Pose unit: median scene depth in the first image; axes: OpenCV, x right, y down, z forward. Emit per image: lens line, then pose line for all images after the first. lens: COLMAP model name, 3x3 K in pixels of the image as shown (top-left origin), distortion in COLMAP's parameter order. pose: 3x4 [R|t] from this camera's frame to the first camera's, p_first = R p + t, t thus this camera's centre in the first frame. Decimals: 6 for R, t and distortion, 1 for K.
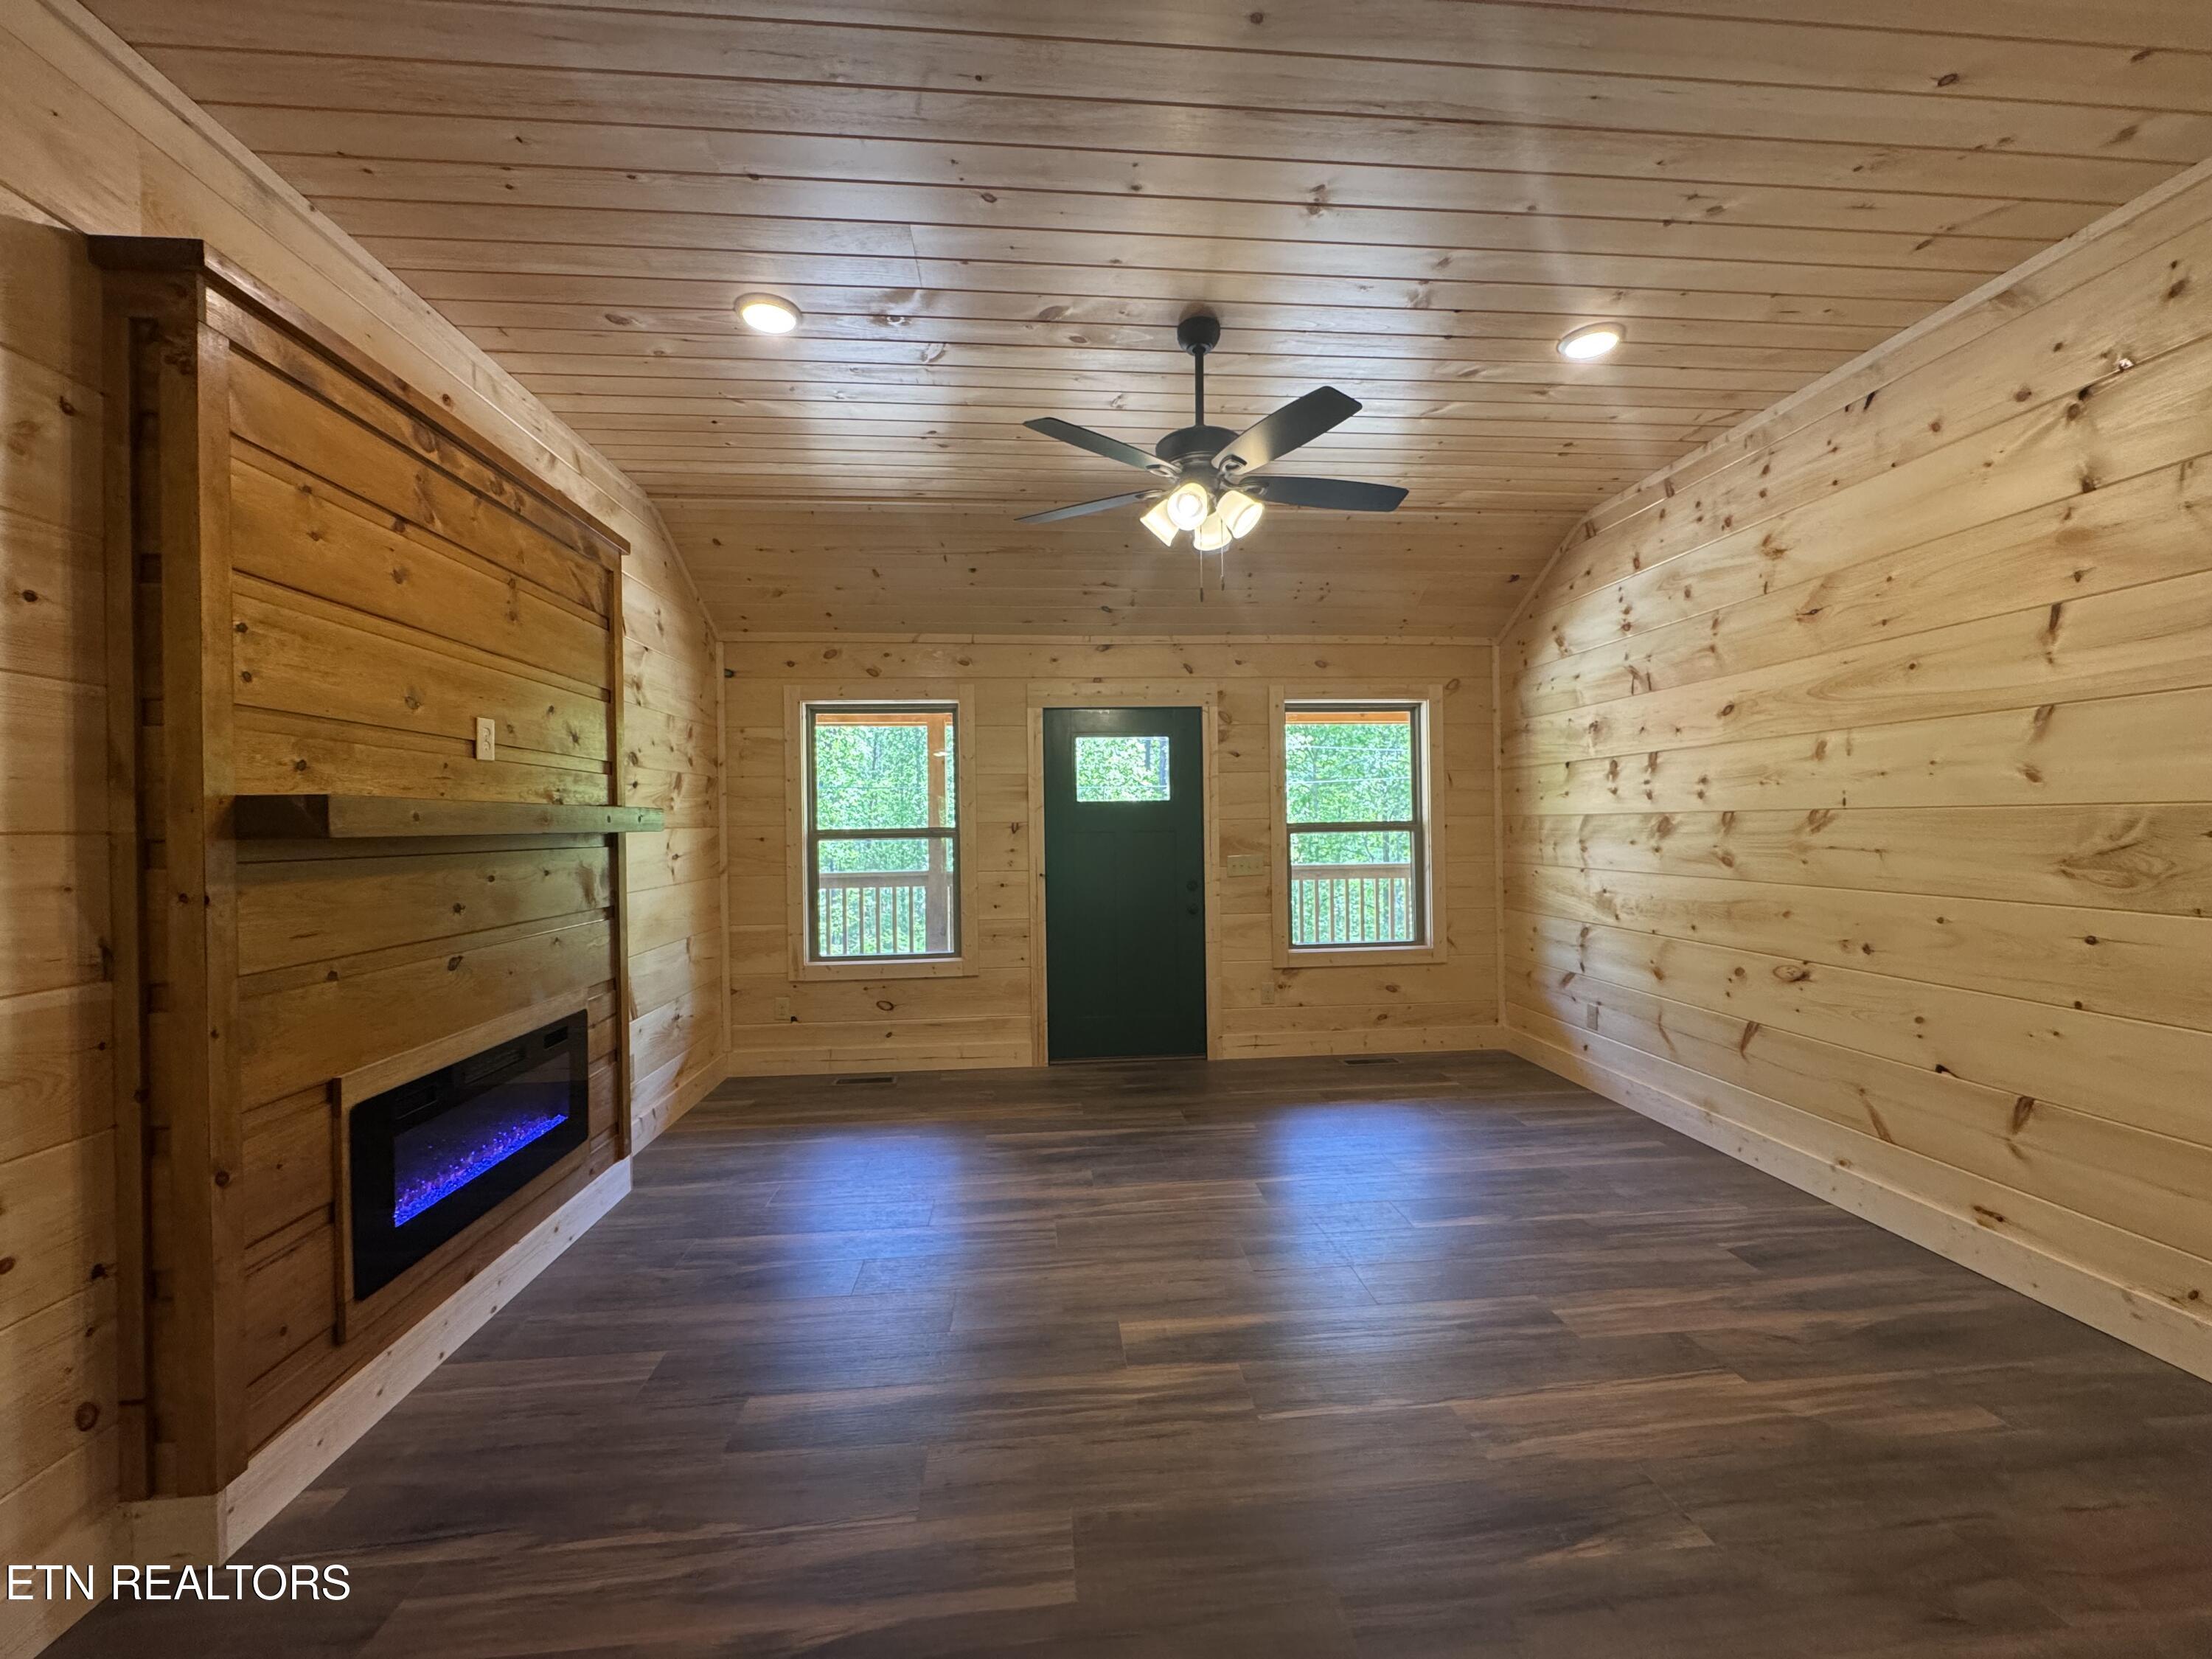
lens RADIAL K [[880.9, 0, 1106.0], [0, 880.9, 829.5], [0, 0, 1]] dist [-0.003018, -0.000007]
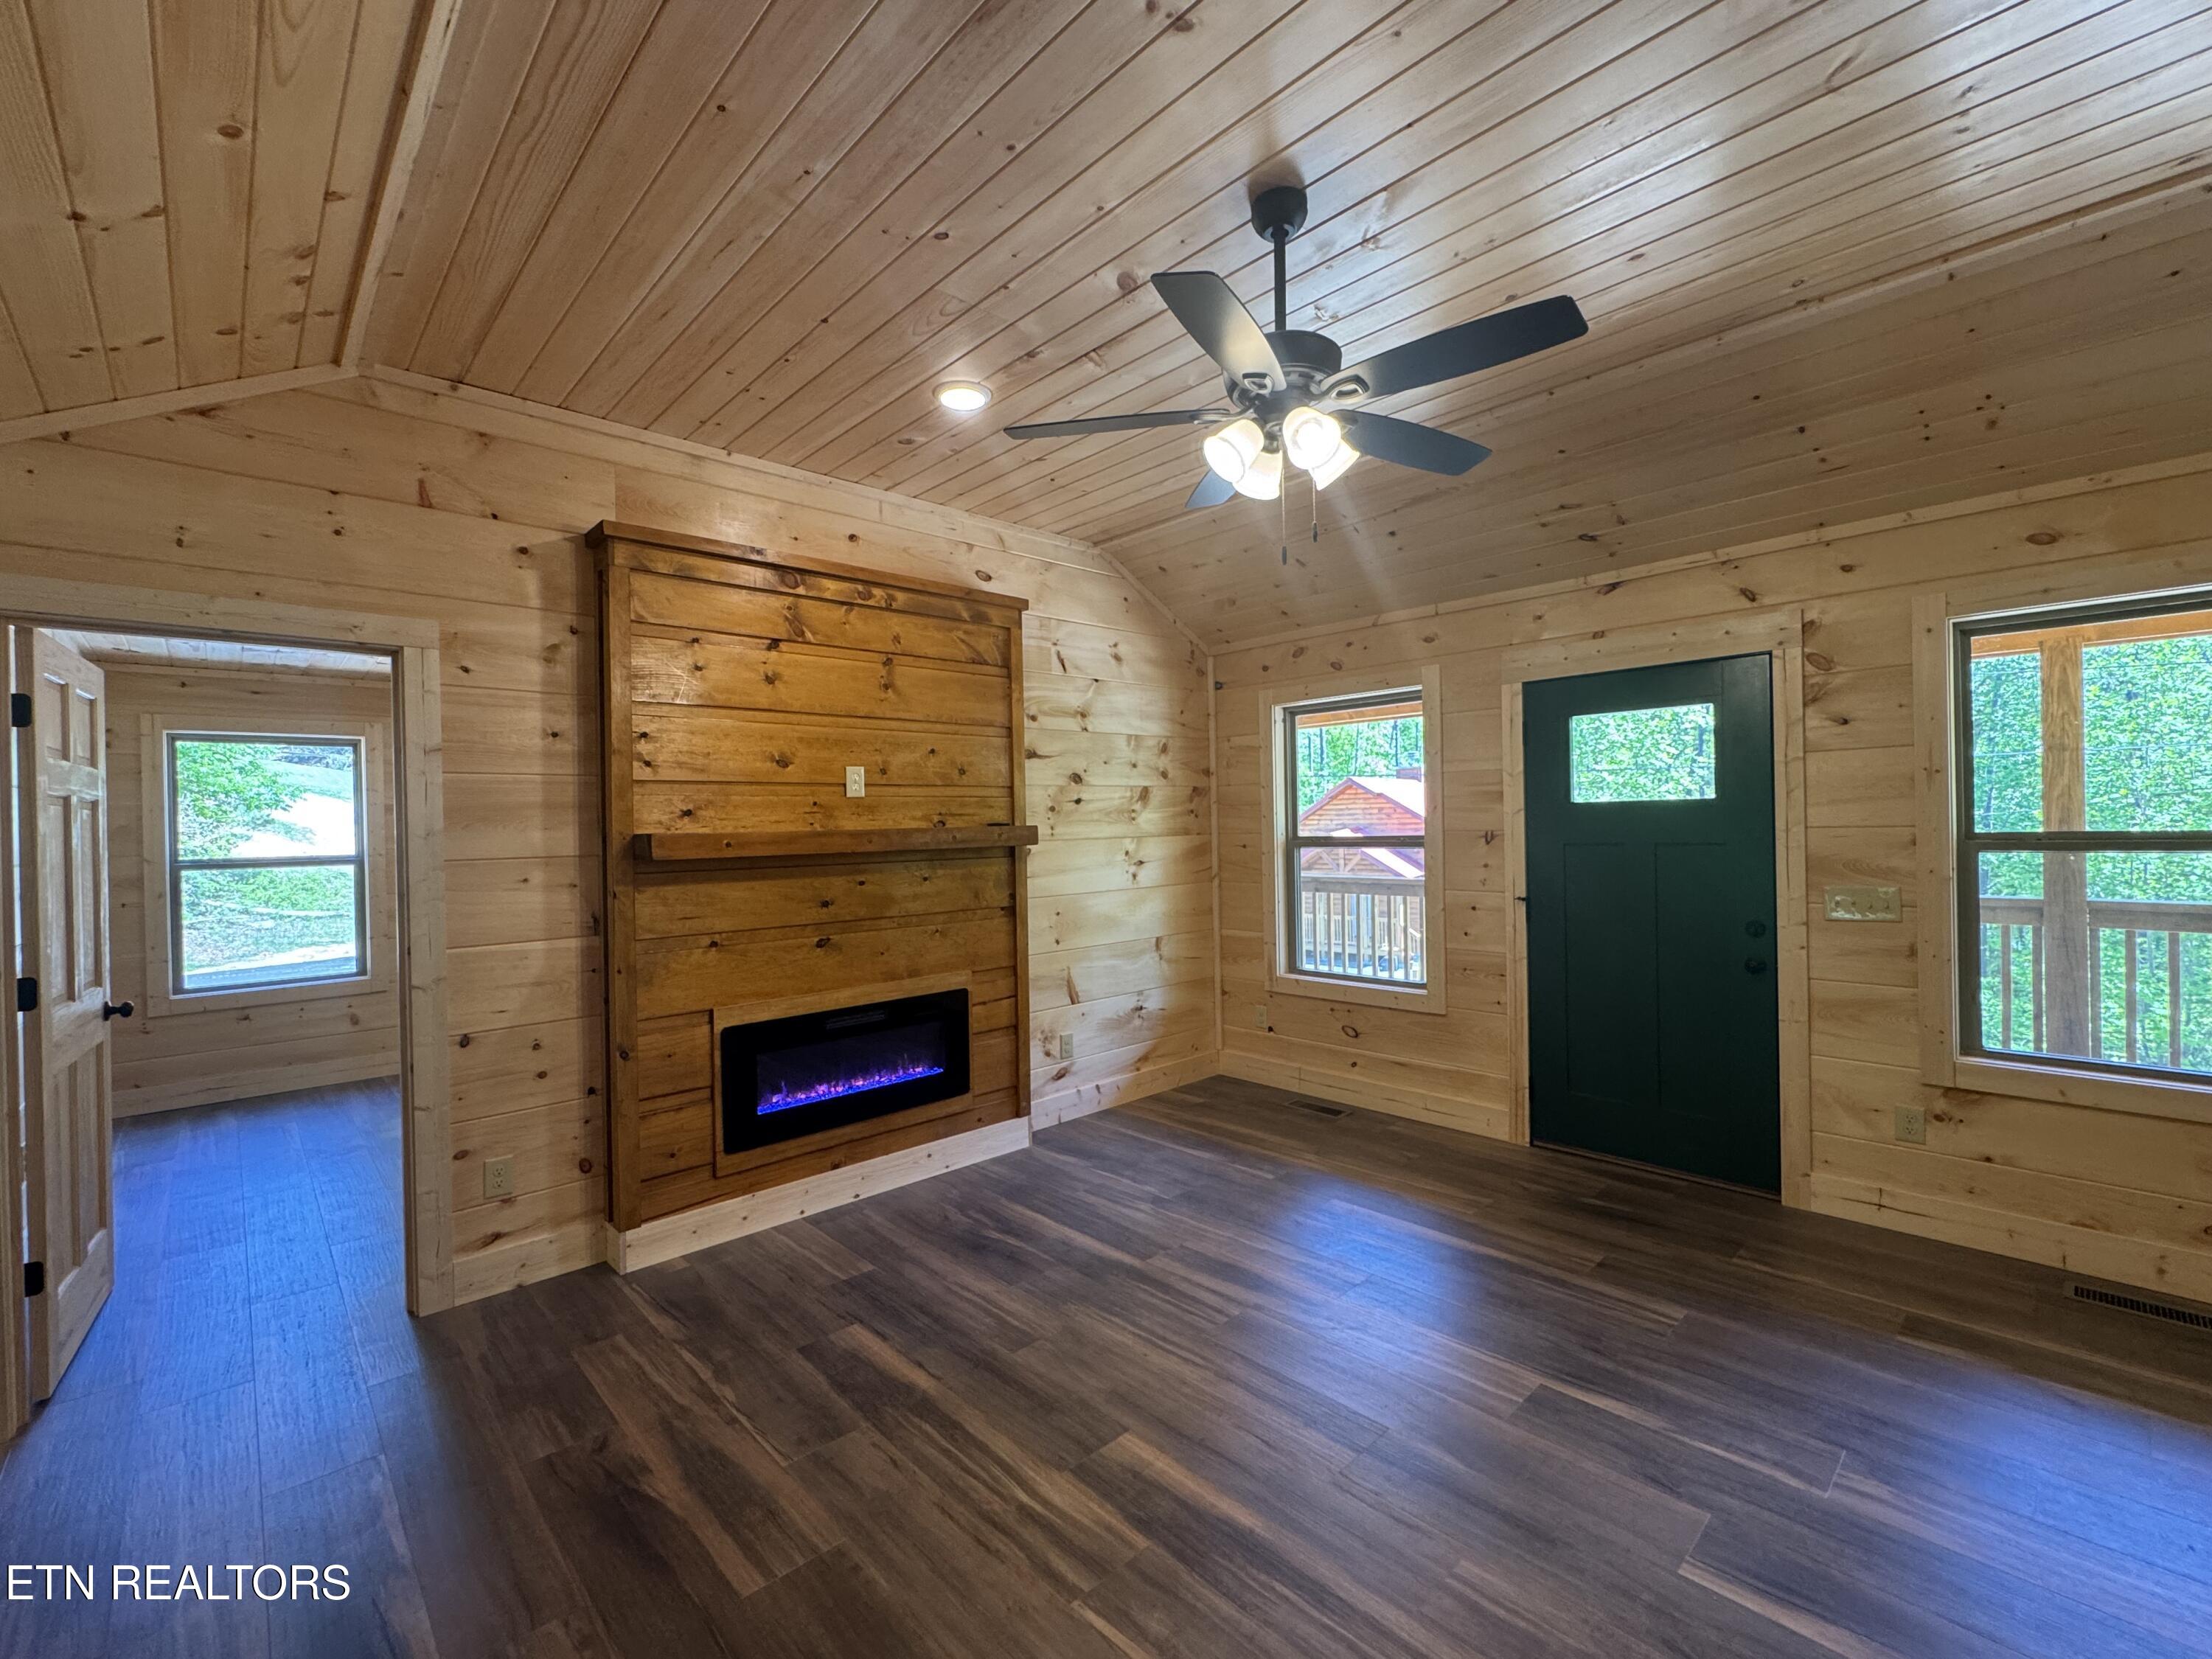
lens RADIAL K [[942.6, 0, 1105.3], [0, 942.6, 829.0], [0, 0, 1]] dist [-0.002762, 0.000070]
pose [[0.619465, 0.004803, -0.785010, 0.413423], [0.007244, 0.999904, 0.011834, -0.025955], [0.784991, -0.013018, 0.619370, 0.235192]]
